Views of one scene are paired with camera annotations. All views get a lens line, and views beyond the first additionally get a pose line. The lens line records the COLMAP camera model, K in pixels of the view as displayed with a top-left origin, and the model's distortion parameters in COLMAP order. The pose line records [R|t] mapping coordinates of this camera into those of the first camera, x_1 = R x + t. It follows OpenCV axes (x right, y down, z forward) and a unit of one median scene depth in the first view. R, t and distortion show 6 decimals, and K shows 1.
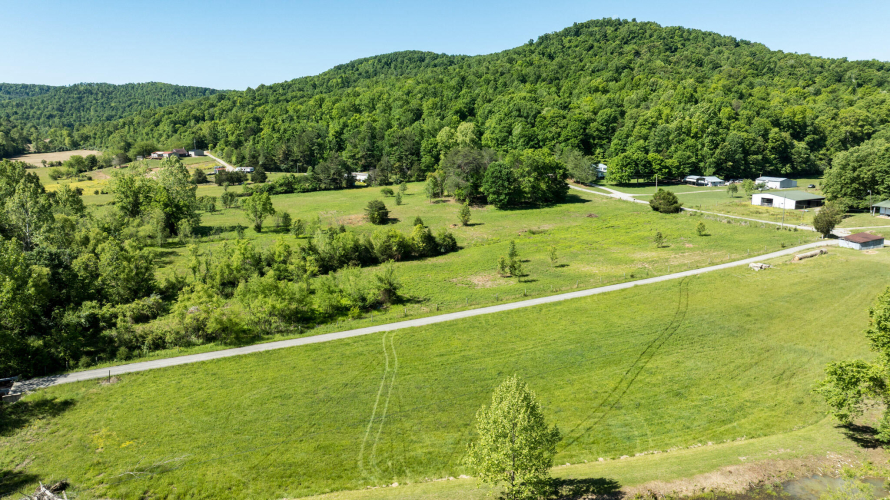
lens RADIAL K [[627.9, 0, 449.3], [0, 627.9, 243.0], [0, 0, 1]] dist [-0.038396, 0.039719]
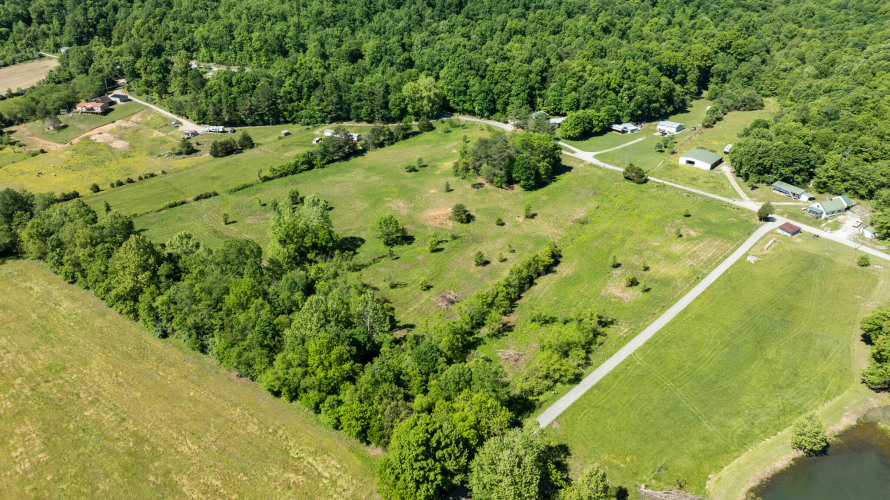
lens RADIAL K [[627.9, 0, 449.3], [0, 627.9, 243.0], [0, 0, 1]] dist [-0.038396, 0.039719]
pose [[0.938790, -0.140167, 0.314685, -0.382930], [0.053543, 0.961749, 0.268648, -0.234408], [-0.340303, -0.235354, 0.910386, -0.139052]]
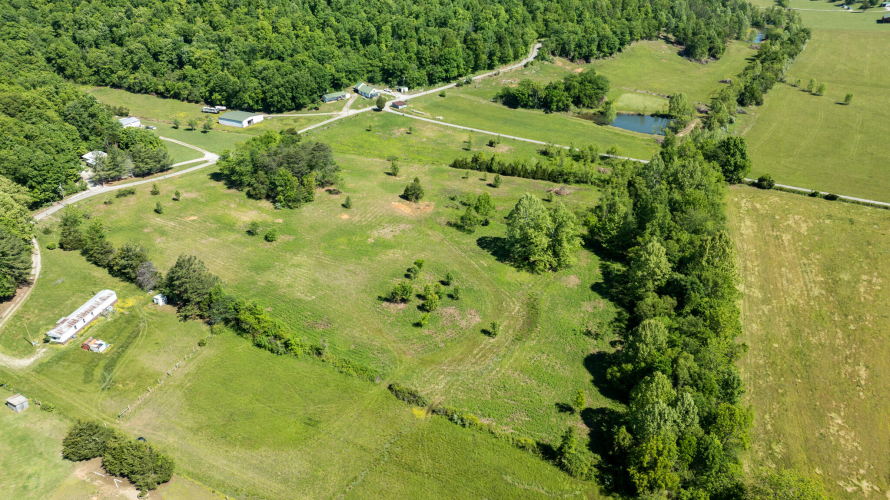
lens RADIAL K [[627.9, 0, 449.3], [0, 627.9, 243.0], [0, 0, 1]] dist [-0.038396, 0.039719]
pose [[-0.577156, -0.376156, 0.724843, -0.784898], [0.152220, 0.822489, 0.548034, -0.456903], [-0.802322, 0.426636, -0.417446, 1.049435]]
